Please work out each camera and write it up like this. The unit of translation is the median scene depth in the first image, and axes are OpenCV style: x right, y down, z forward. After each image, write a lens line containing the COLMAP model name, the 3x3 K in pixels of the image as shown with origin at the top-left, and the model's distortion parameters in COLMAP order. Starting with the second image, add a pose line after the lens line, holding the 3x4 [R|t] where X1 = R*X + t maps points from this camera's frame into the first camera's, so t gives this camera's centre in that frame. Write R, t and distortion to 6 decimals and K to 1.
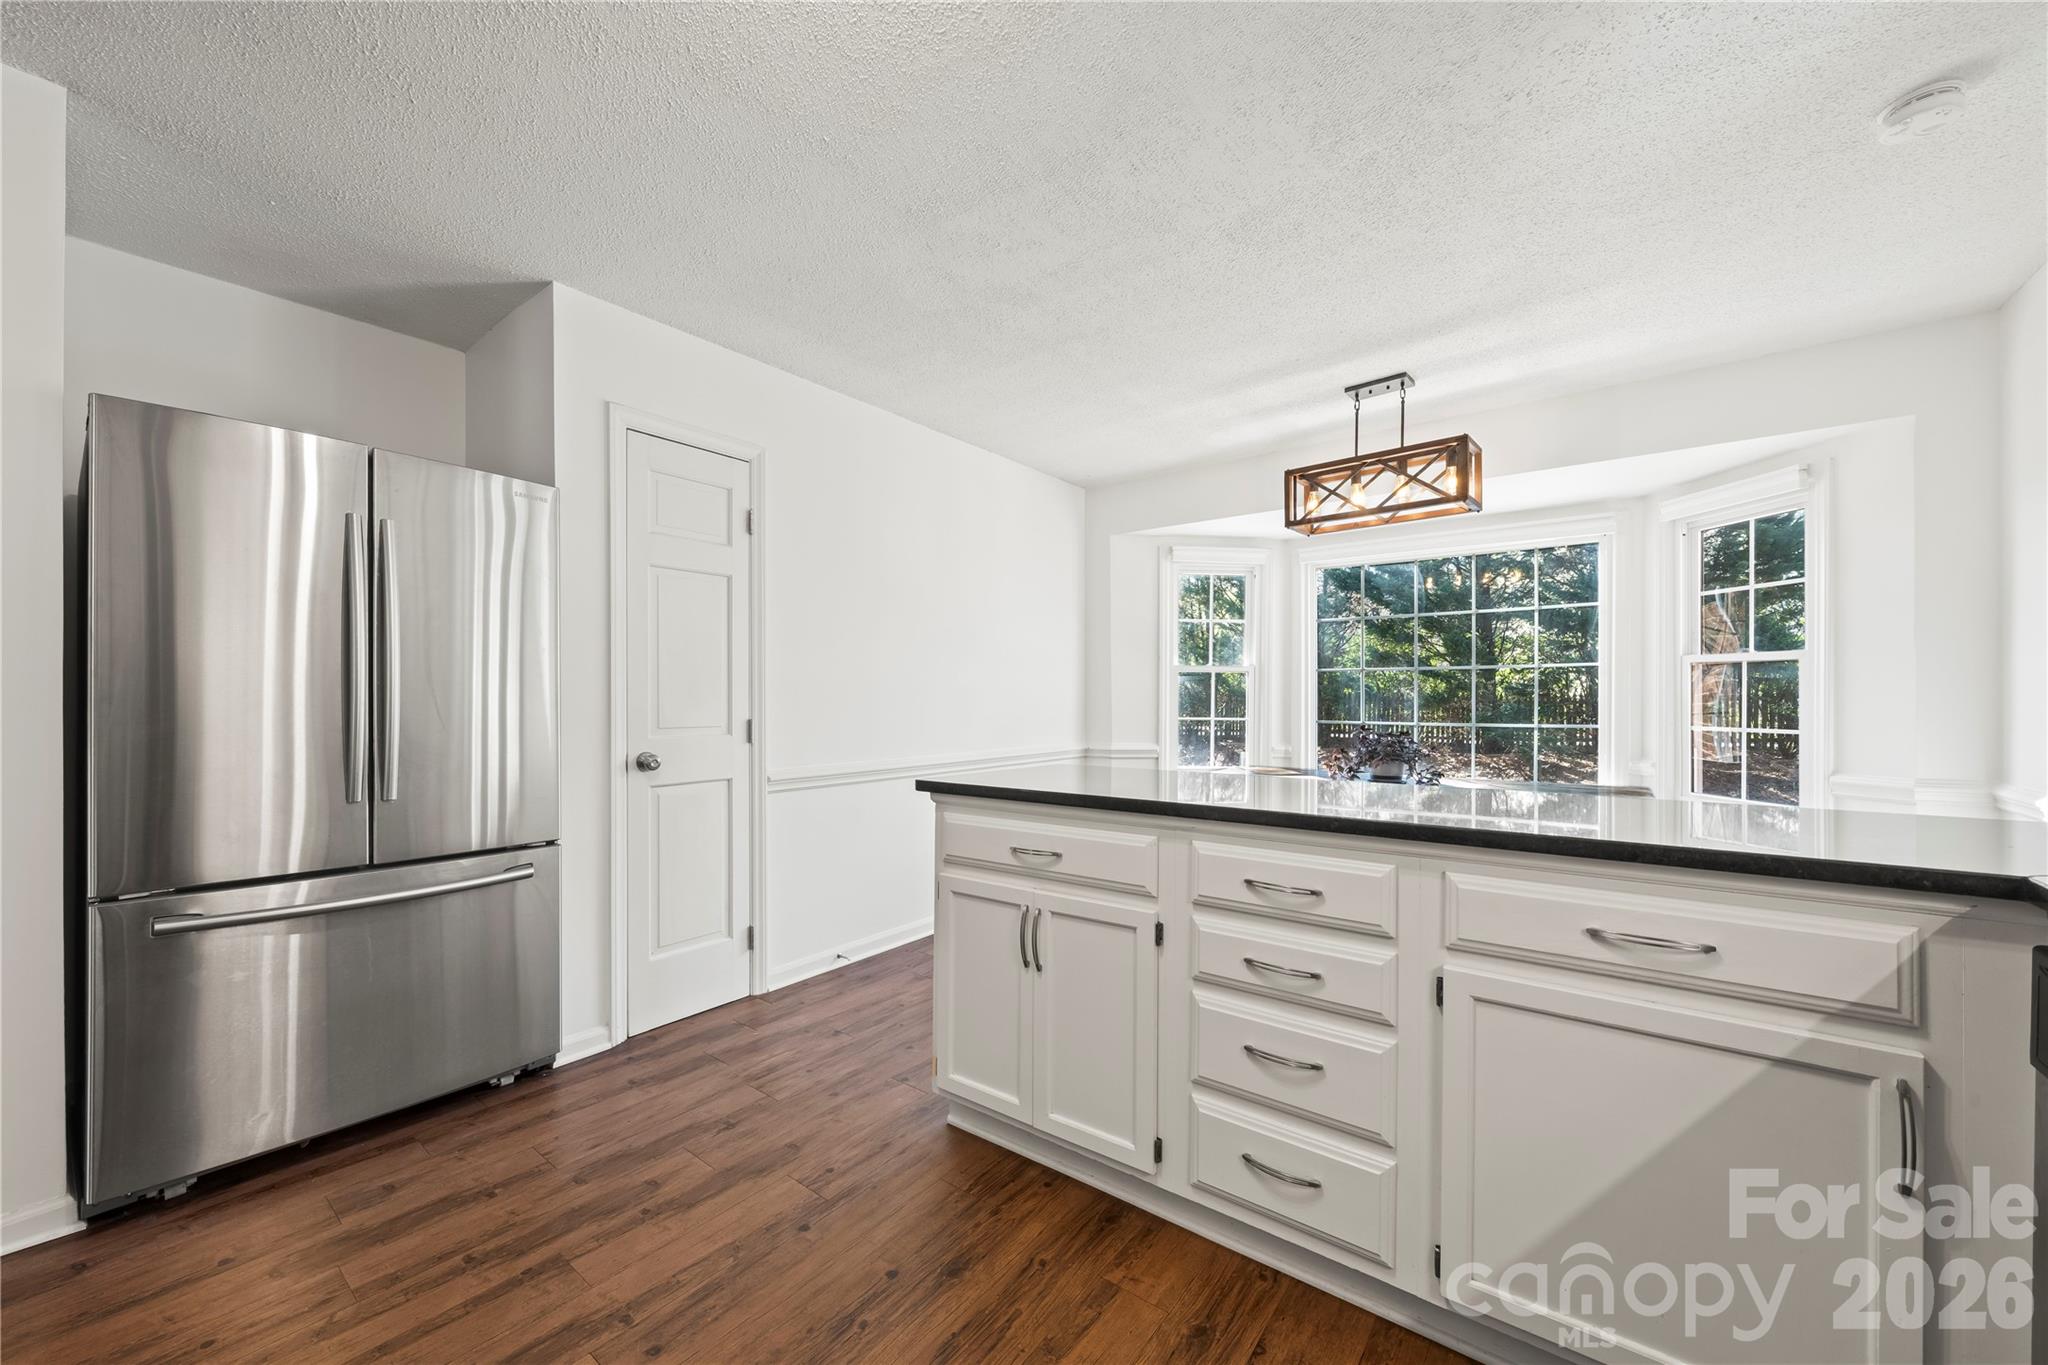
lens RADIAL K [[771.4, 0, 1025.8], [0, 771.4, 695.9], [0, 0, 1]] dist [0.005018, -0.000321]
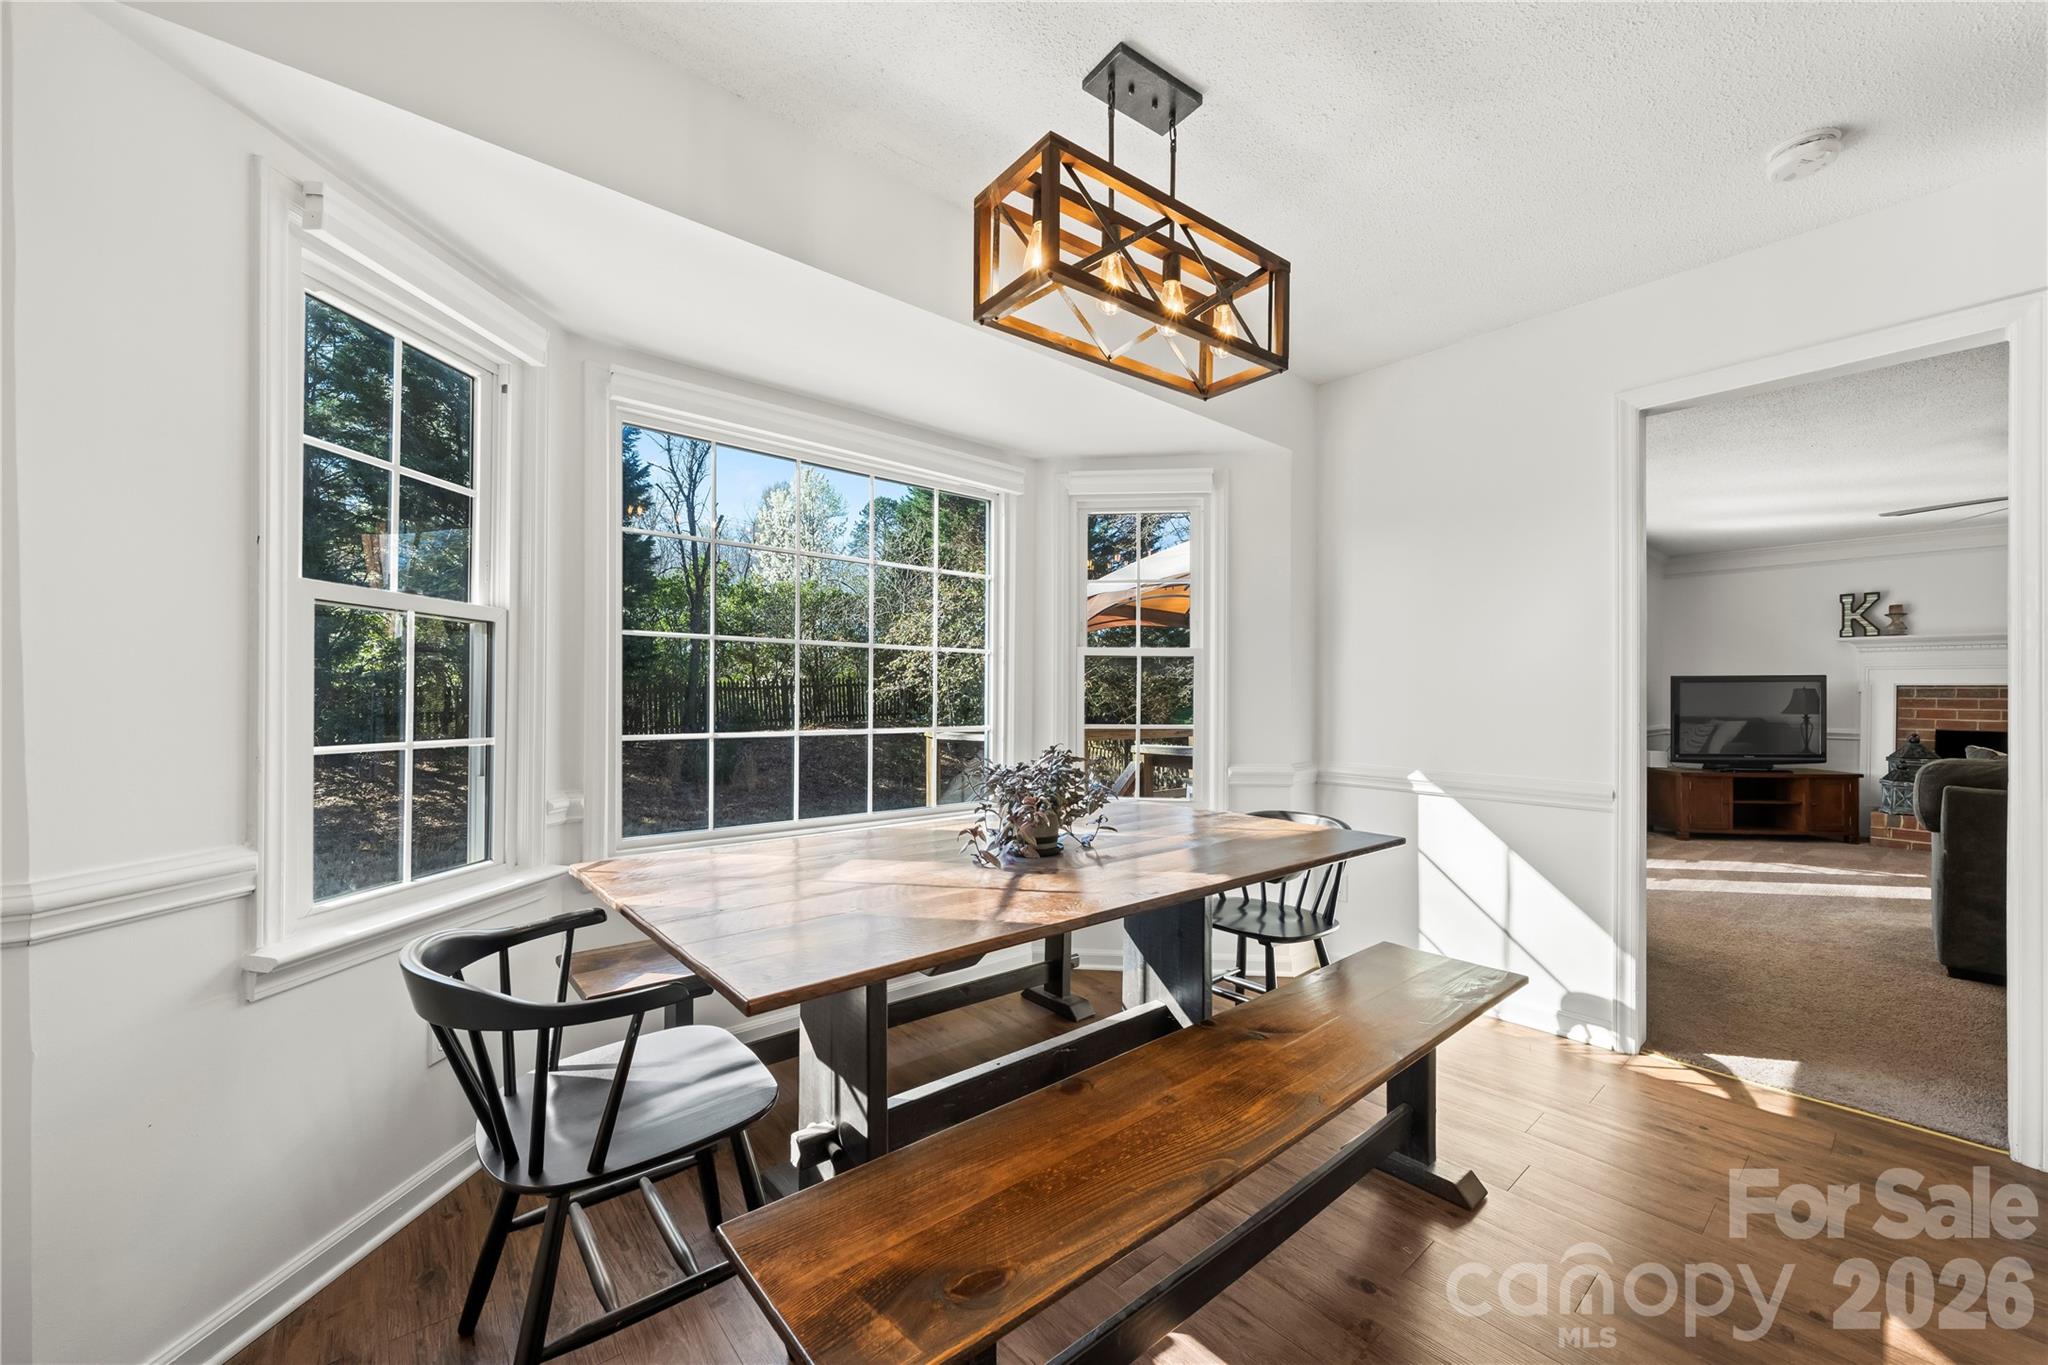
lens RADIAL K [[771.4, 0, 1016.2], [0, 771.4, 698.1], [0, 0, 1]] dist [0.005018, -0.000321]
pose [[0.205087, -0.002402, 0.978741, -0.133948], [-0.007829, 0.999961, 0.004095, 0.010818], [-0.978712, -0.008502, 0.205060, 1.745449]]
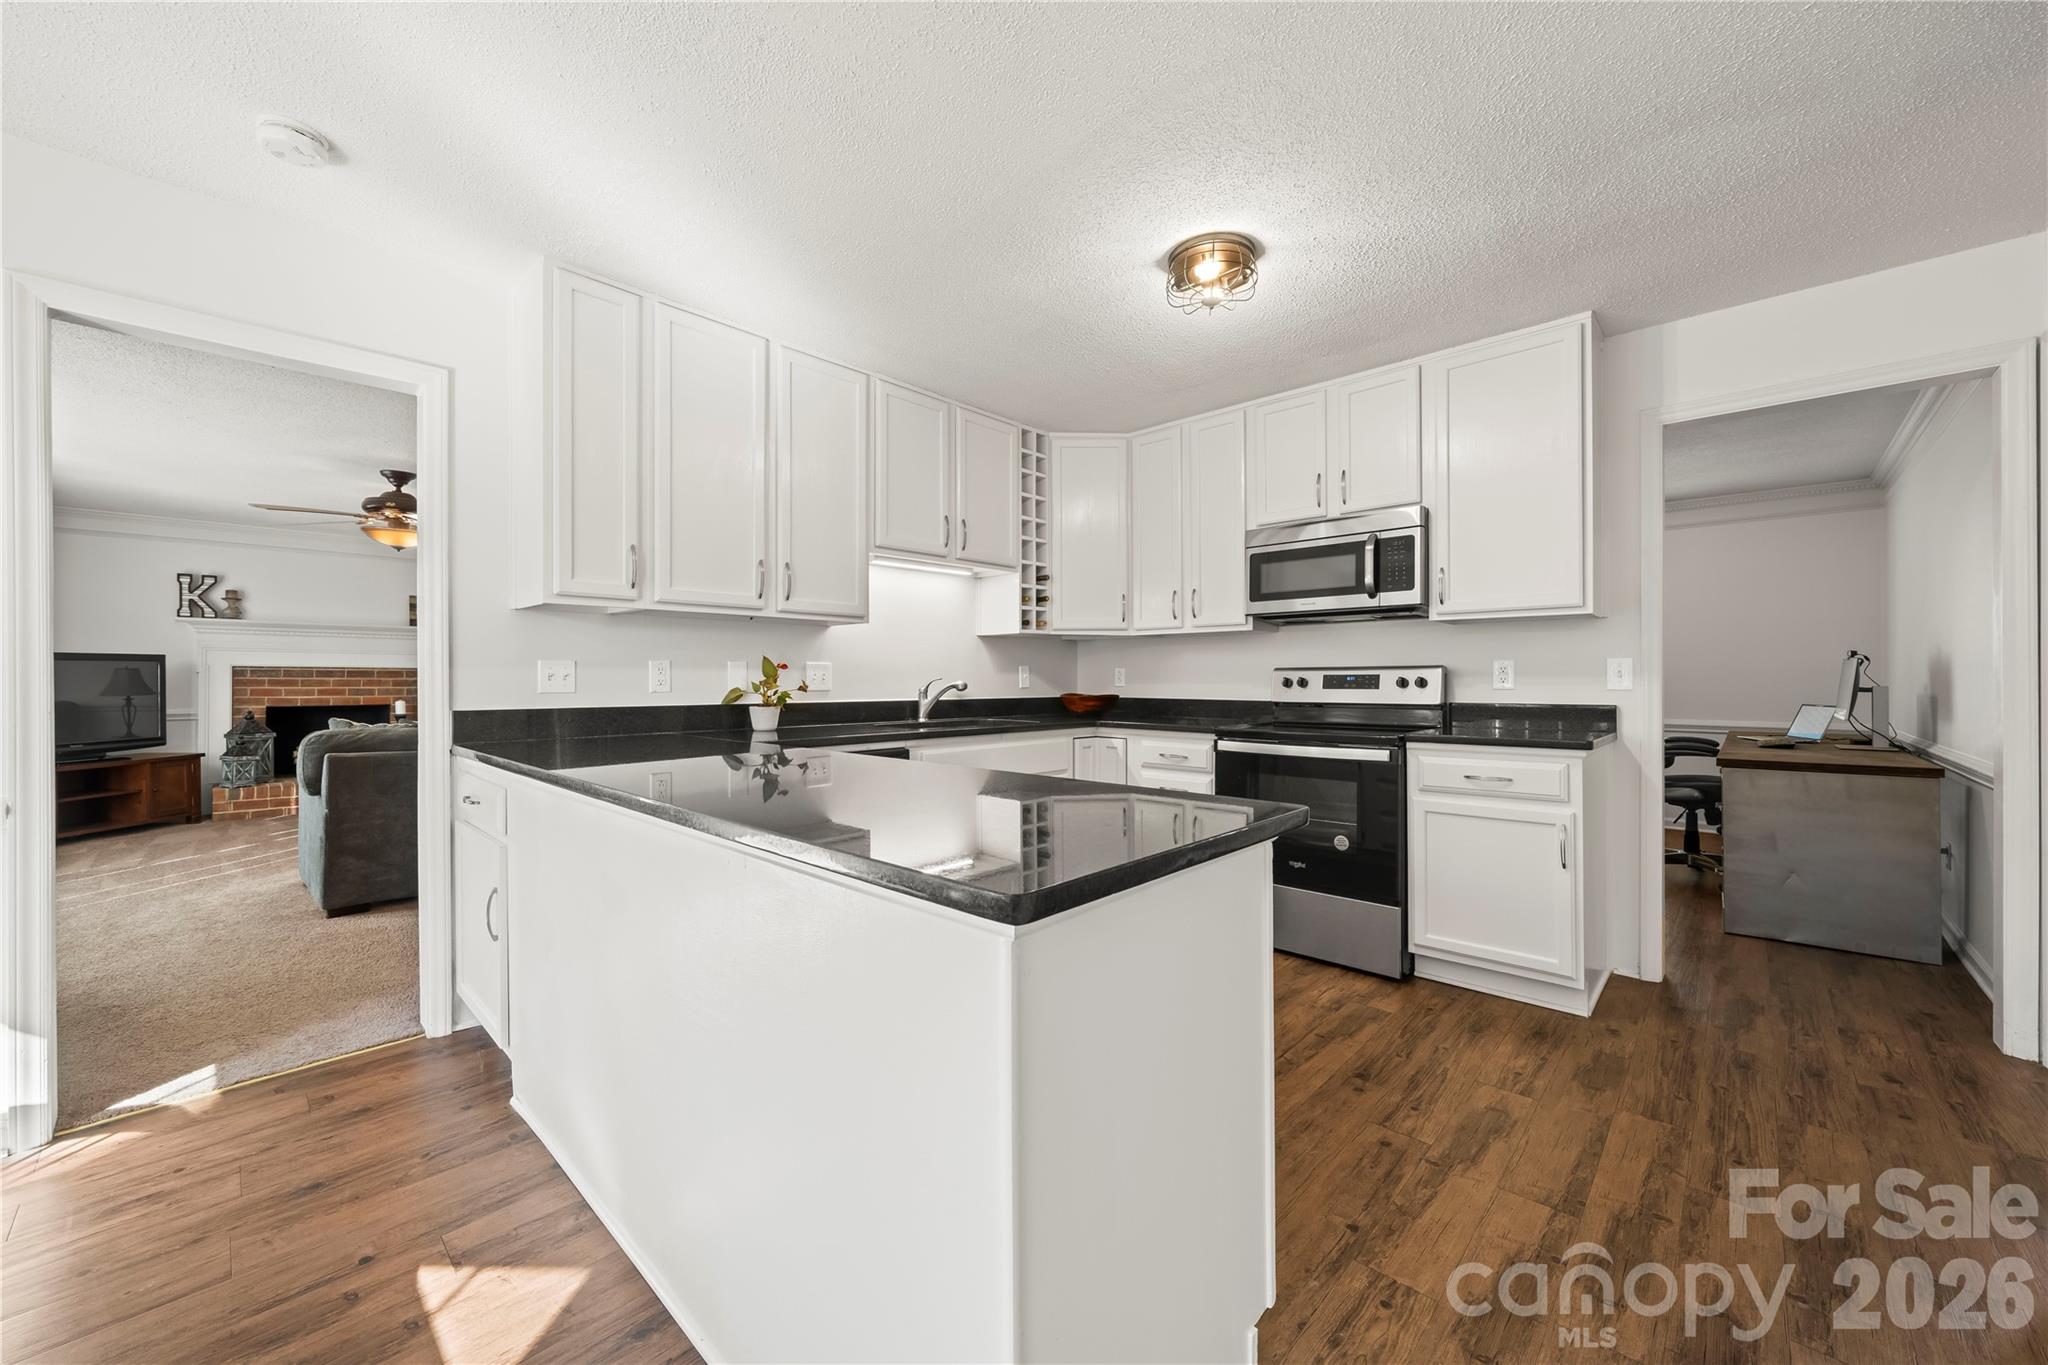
lens RADIAL K [[771.4, 0, 1018.2], [0, 771.4, 678.9], [0, 0, 1]] dist [0.005018, -0.000321]
pose [[-0.993612, 0.000159, 0.112851, 0.015595], [-0.000258, 0.999993, -0.003675, 0.010678], [-0.112851, -0.003681, -0.993605, 1.866262]]
